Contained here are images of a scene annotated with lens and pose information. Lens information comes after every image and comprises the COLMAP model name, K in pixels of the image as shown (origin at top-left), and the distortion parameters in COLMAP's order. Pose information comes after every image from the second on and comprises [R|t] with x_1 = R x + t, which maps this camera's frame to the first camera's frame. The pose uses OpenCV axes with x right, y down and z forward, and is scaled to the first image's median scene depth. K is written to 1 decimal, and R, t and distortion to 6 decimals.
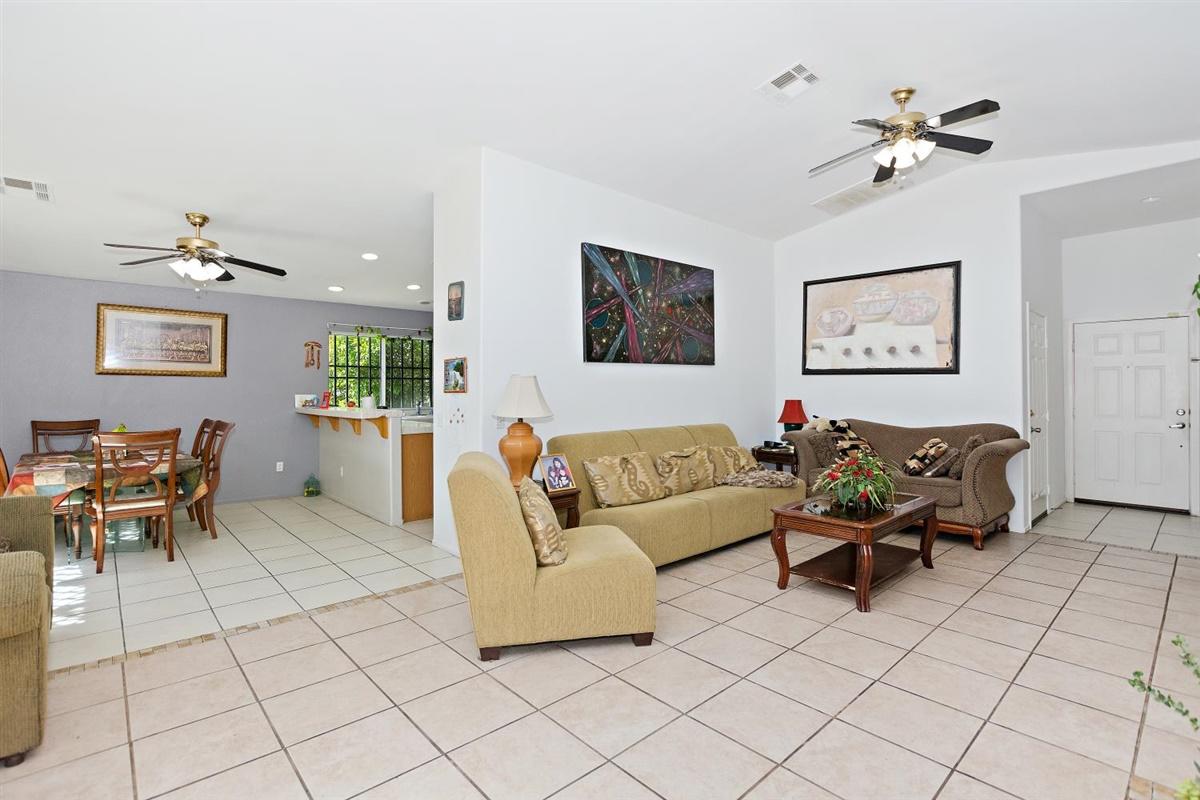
lens RADIAL K [[559.0, 0, 595.6], [0, 559.0, 382.6], [0, 0, 1]] dist [-0.003661, -0.000438]
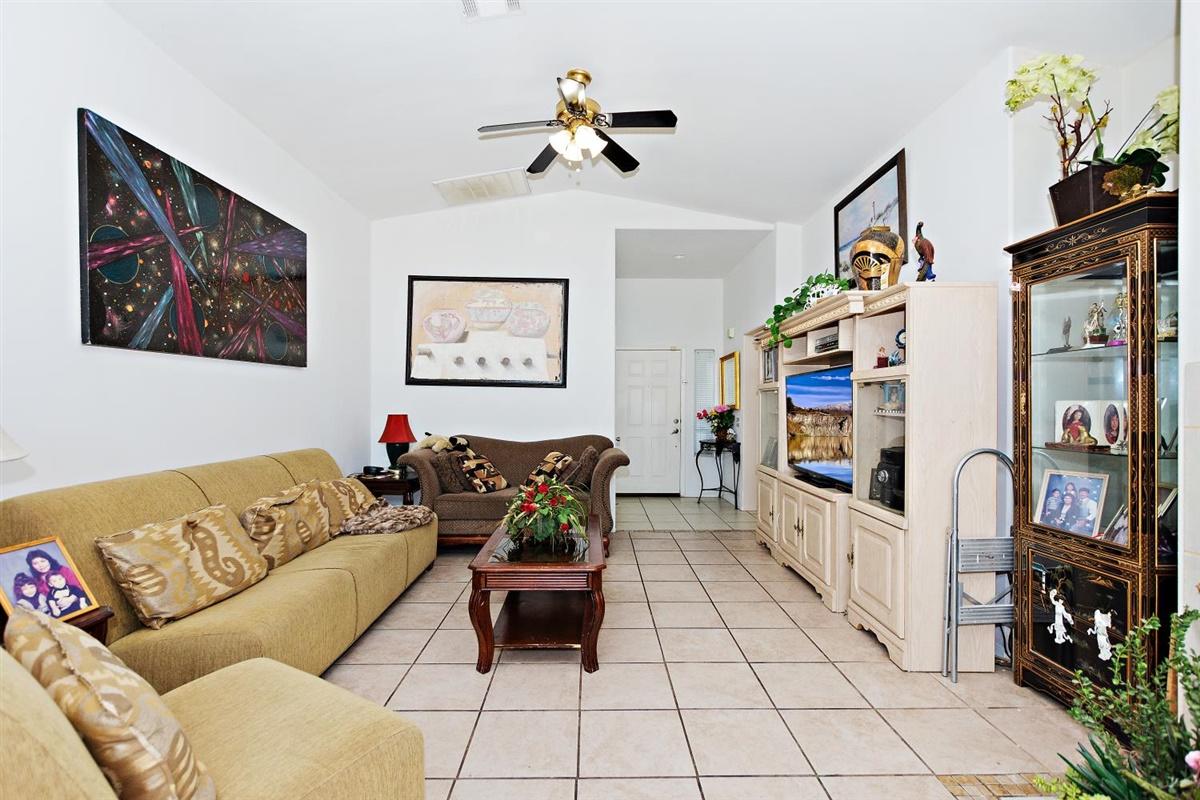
lens RADIAL K [[550.0, 0, 598.9], [0, 550.0, 402.6], [0, 0, 1]] dist [-0.003578, -0.000416]
pose [[0.662369, 0.007213, 0.749143, -0.076148], [-0.014098, 0.999897, 0.002838, 0.008008], [-0.749045, -0.012441, 0.662402, 0.289573]]
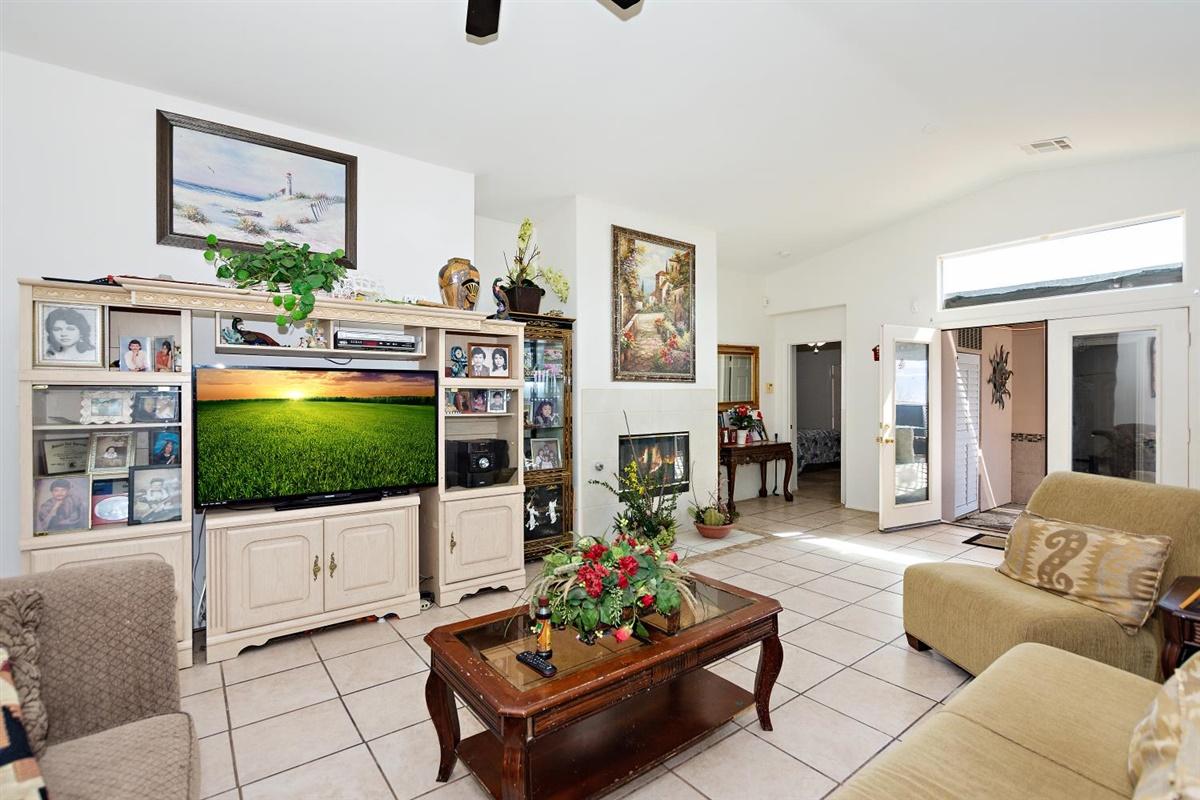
lens RADIAL K [[555.9, 0, 595.5], [0, 555.9, 395.5], [0, 0, 1]] dist [-0.005326, -0.000772]
pose [[-0.996607, 0.004031, 0.082211, 0.333151], [0.002710, 0.999866, -0.016171, 0.004522], [-0.082265, -0.015893, -0.996484, 1.156236]]
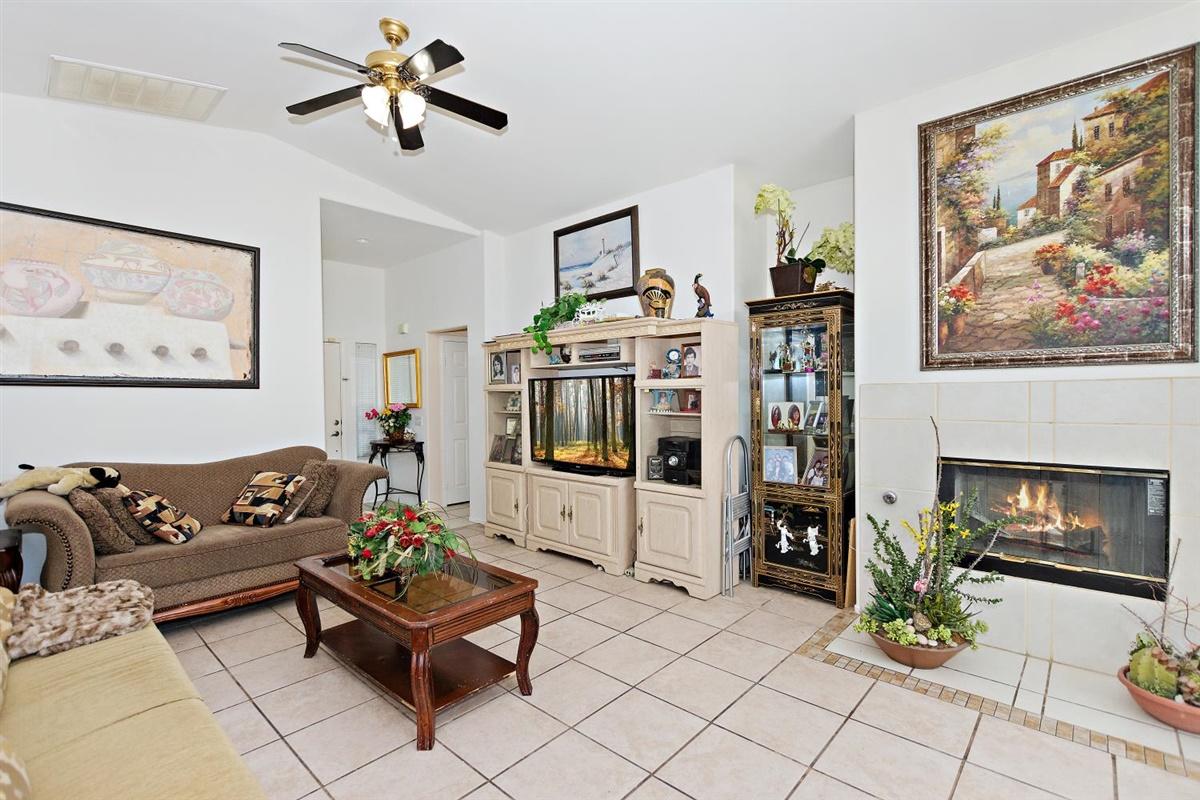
lens RADIAL K [[546.9, 0, 600.0], [0, 546.9, 400.0], [0, 0, 1]] dist [-0.002821, -0.000241]
pose [[-0.092176, -0.009416, 0.995698, -0.186161], [-0.002176, 0.999955, 0.009255, -0.008020], [-0.995740, -0.001314, -0.092192, 0.608251]]
